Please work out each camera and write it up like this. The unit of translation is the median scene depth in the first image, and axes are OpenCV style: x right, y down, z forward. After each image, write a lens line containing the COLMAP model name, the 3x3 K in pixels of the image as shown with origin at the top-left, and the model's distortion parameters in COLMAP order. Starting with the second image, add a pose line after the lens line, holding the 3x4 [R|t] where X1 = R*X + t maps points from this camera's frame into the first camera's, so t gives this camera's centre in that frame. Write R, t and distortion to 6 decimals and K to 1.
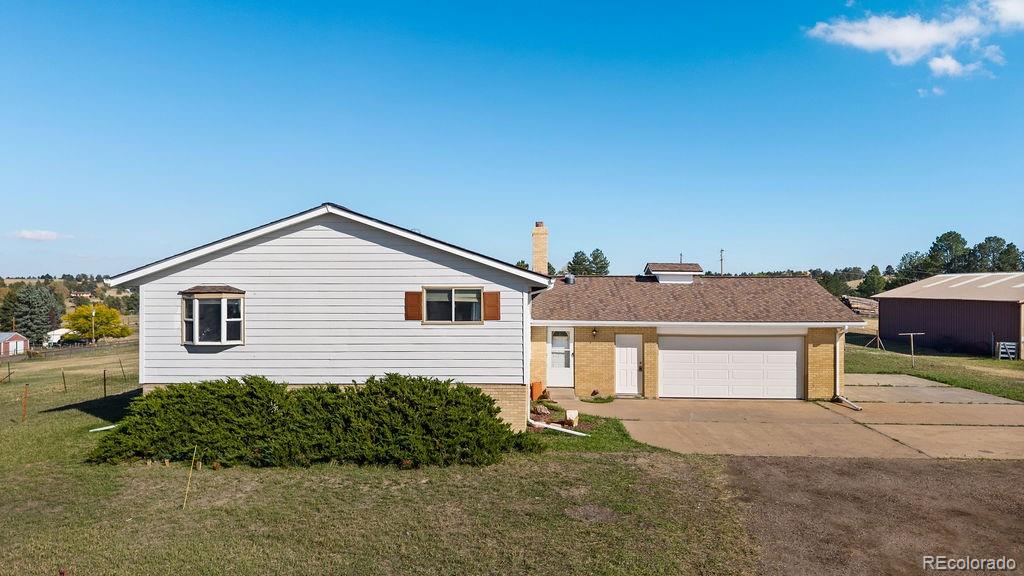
lens RADIAL K [[702.0, 0, 512.0], [0, 702.0, 288.0], [0, 0, 1]] dist [-0.005545, -0.002751]
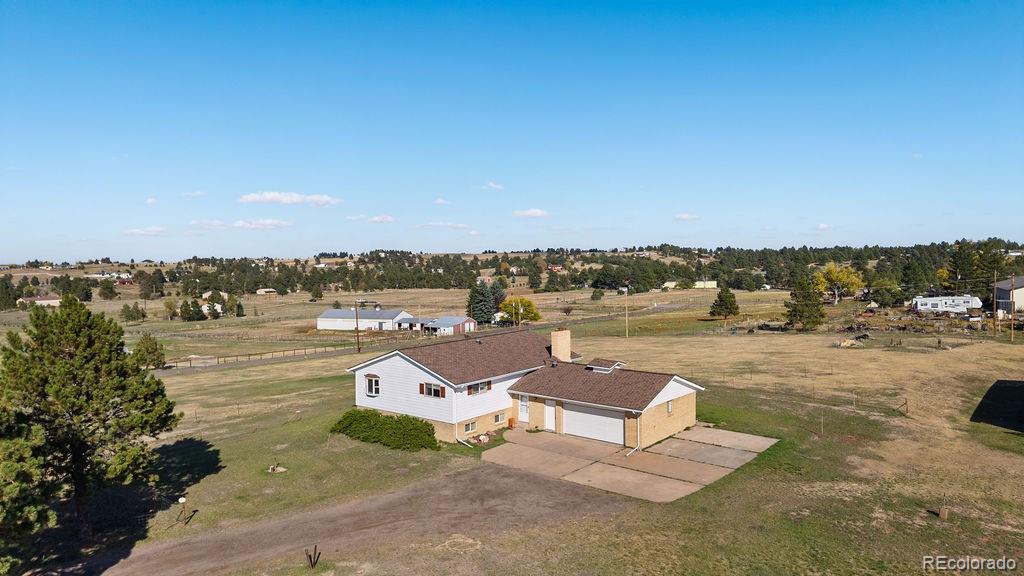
lens RADIAL K [[701.0, 0, 508.6], [0, 701.0, 261.6], [0, 0, 1]] dist [0.003453, -0.000725]
pose [[0.800494, -0.002507, -0.599335, 1.316369], [0.011478, 0.999872, 0.011148, -0.370168], [0.599231, -0.015803, 0.800420, -0.715070]]
